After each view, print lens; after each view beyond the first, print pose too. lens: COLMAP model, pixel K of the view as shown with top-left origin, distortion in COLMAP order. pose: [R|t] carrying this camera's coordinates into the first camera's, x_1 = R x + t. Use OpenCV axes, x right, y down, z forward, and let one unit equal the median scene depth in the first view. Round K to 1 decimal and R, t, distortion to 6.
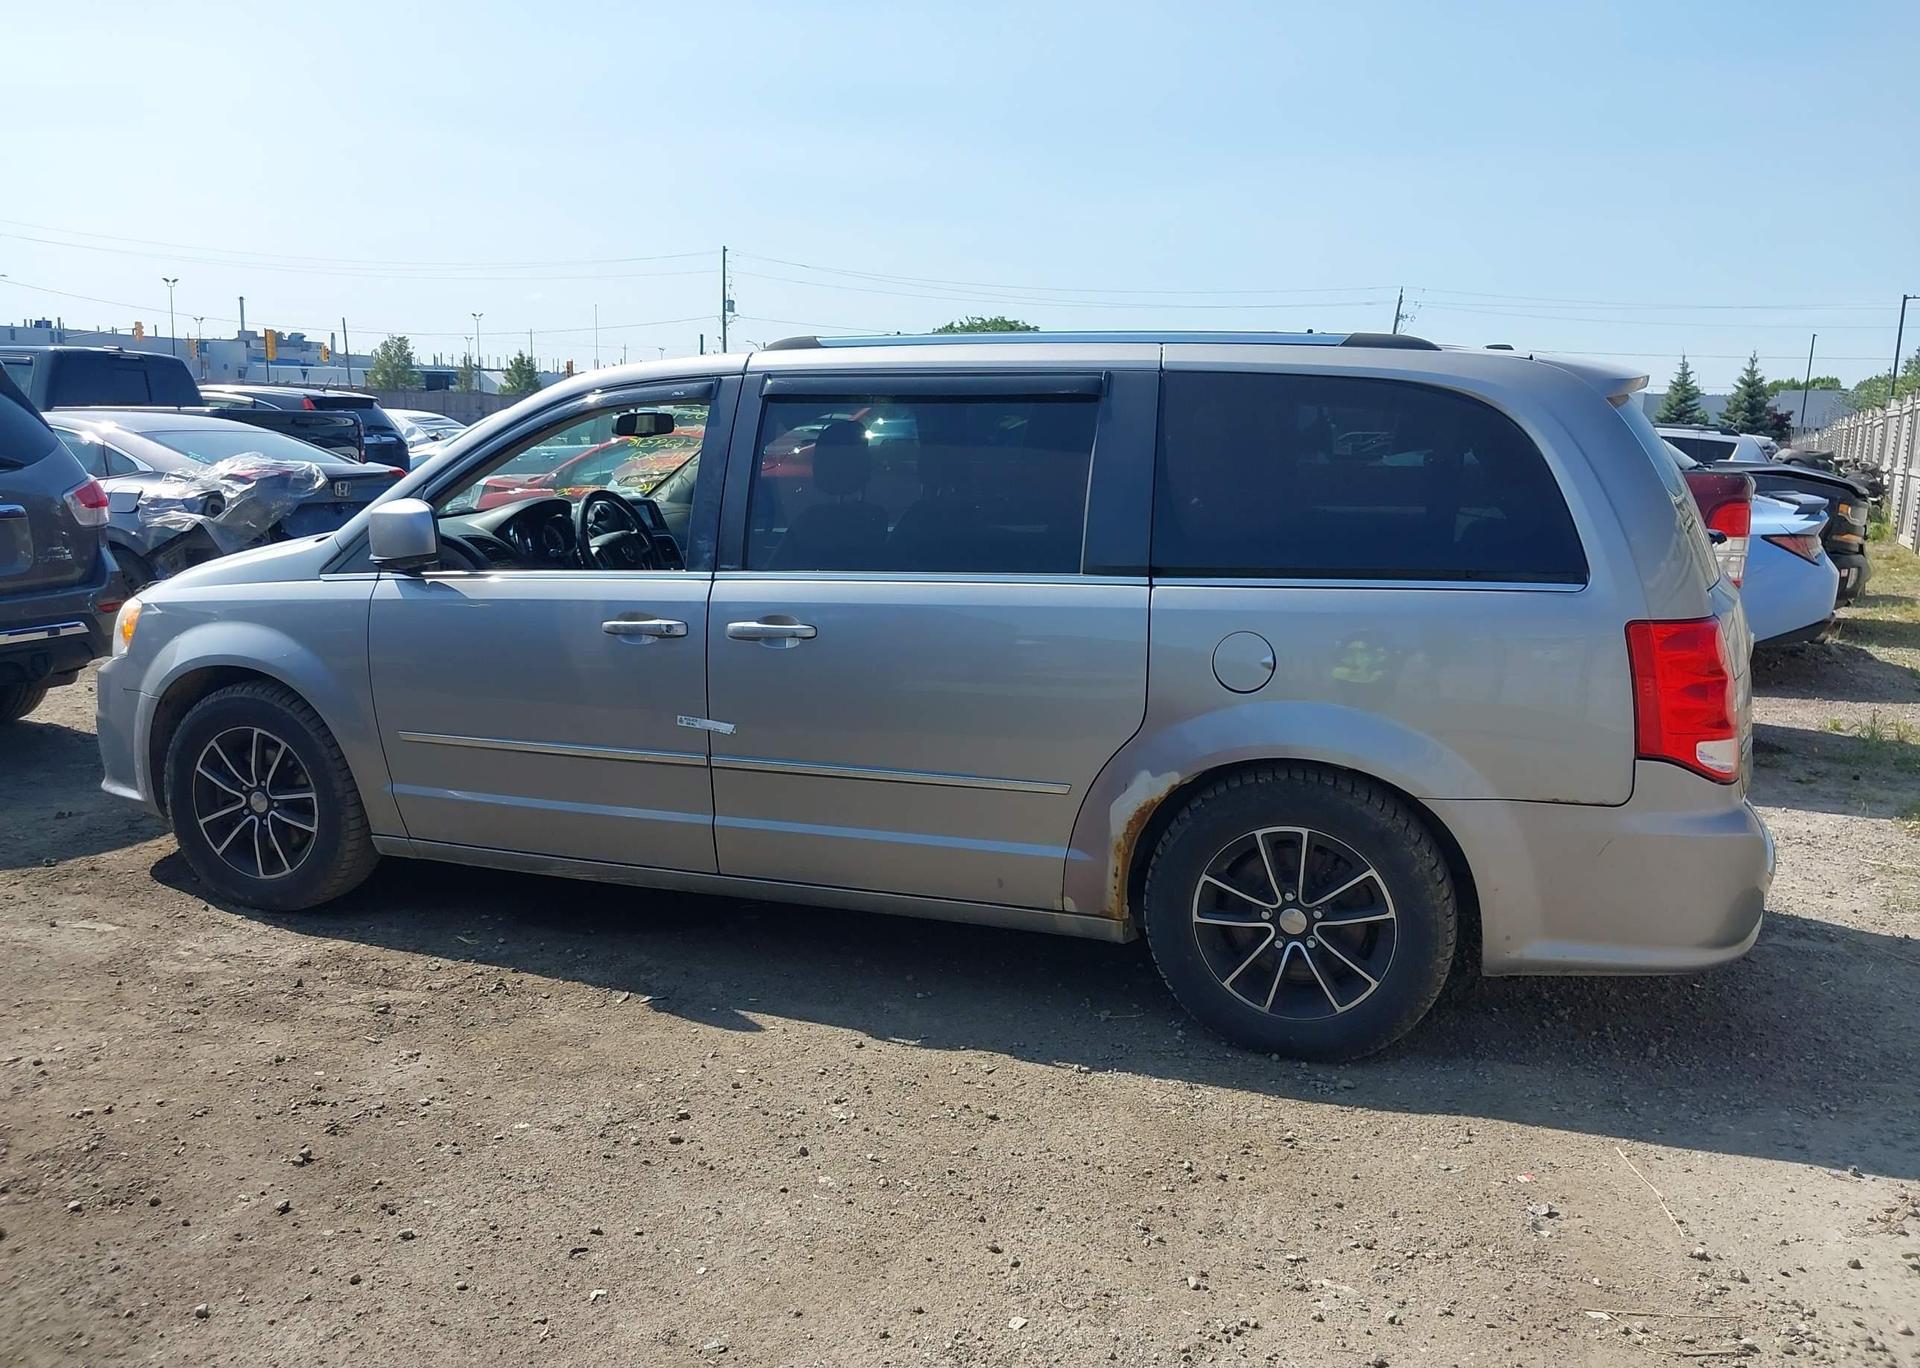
lens RADIAL K [[1539.3, 0, 966.6], [0, 1539.3, 681.7], [0, 0, 1]] dist [0.029009, -0.043750]
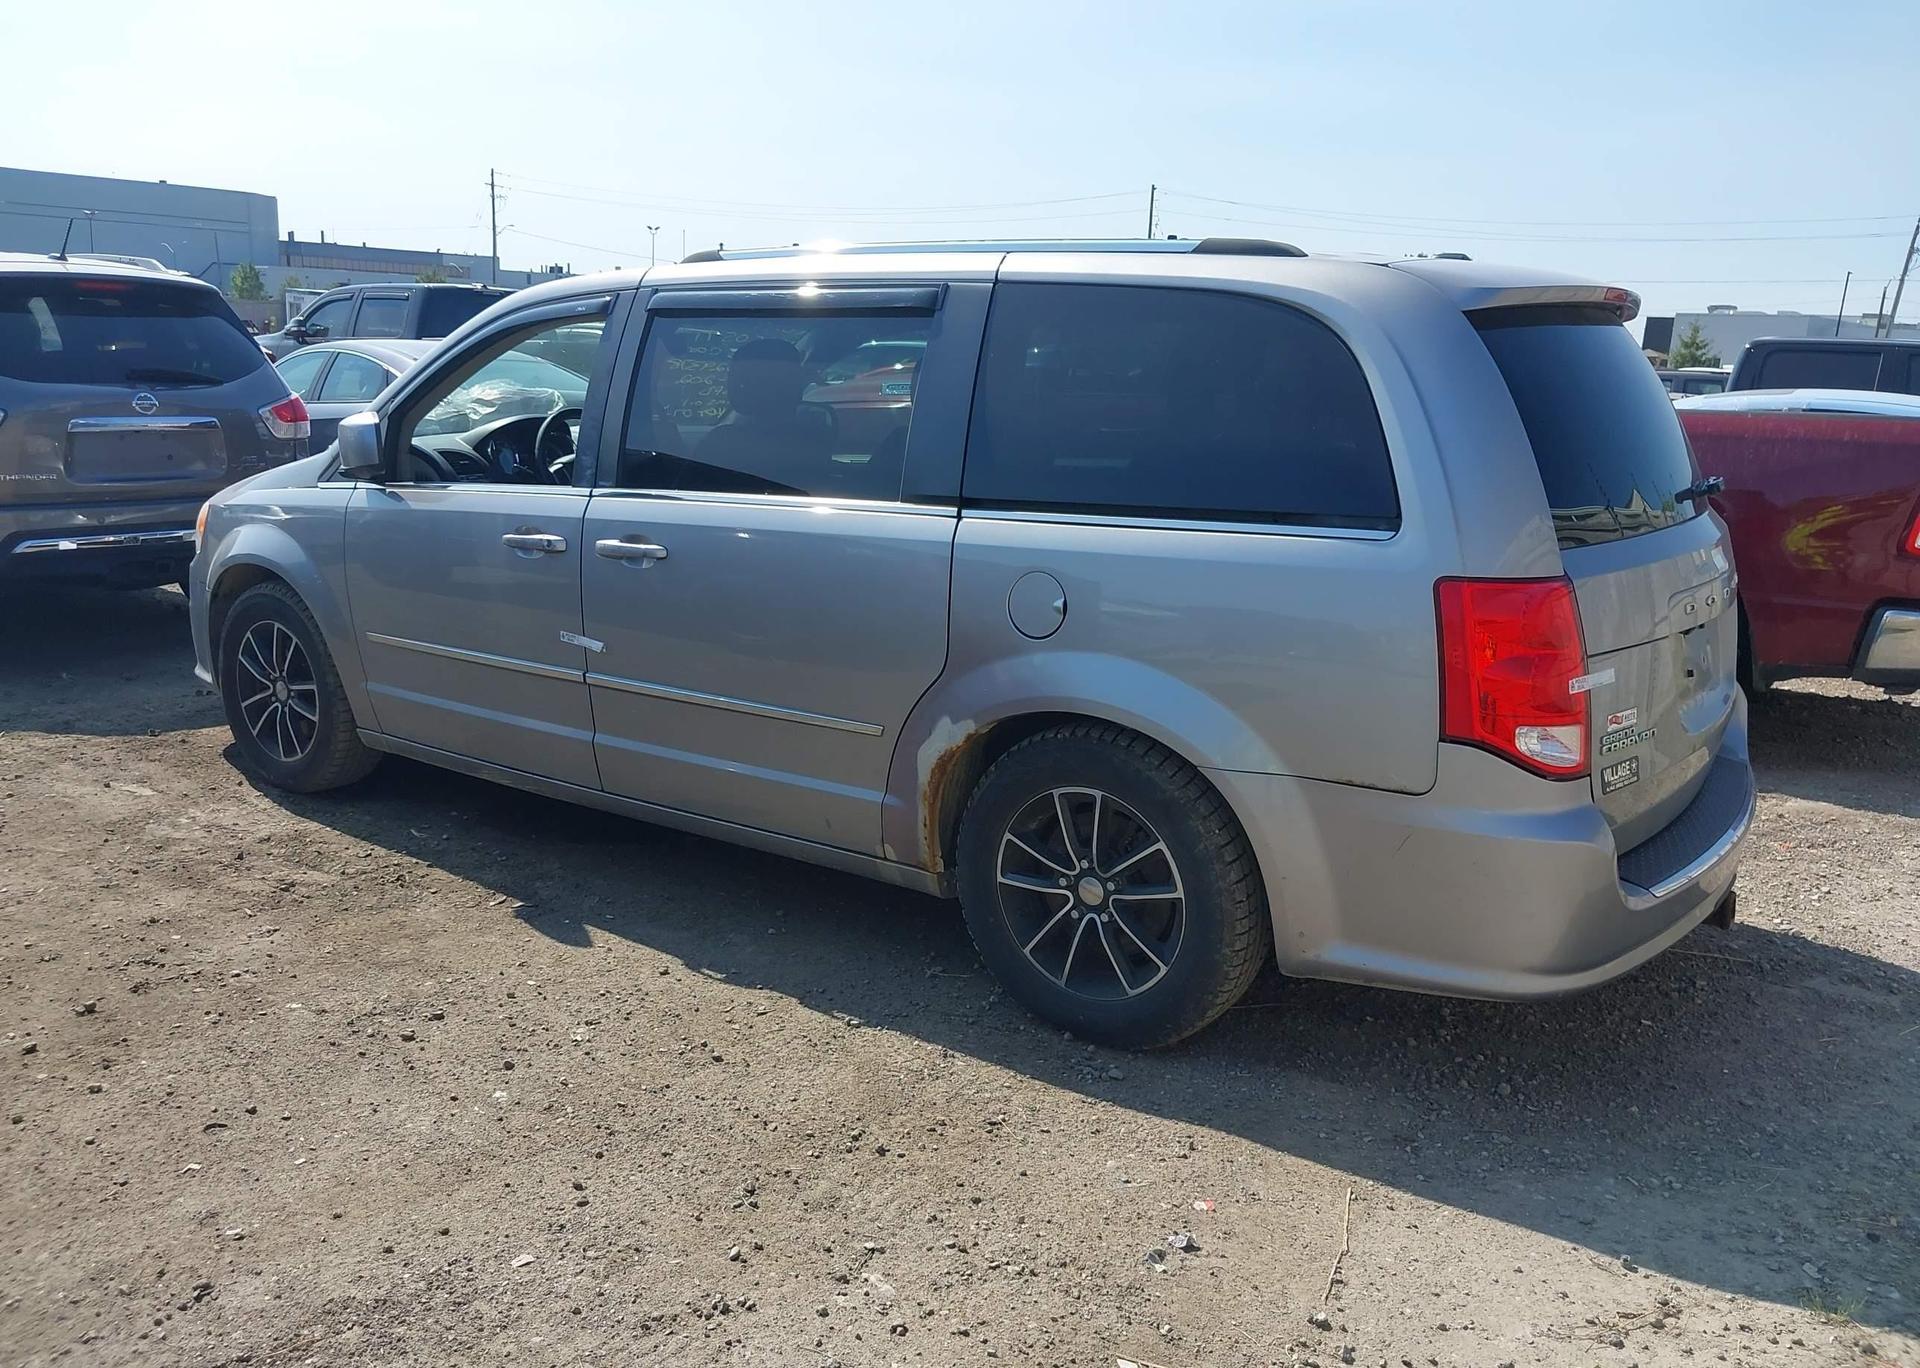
lens RADIAL K [[1539.3, 0, 966.4], [0, 1539.3, 683.8], [0, 0, 1]] dist [0.029009, -0.043750]
pose [[0.959058, 0.066412, -0.275311, 0.376205], [-0.056138, 0.997407, 0.045039, -0.003941], [0.277589, -0.027740, 0.960299, 0.107931]]
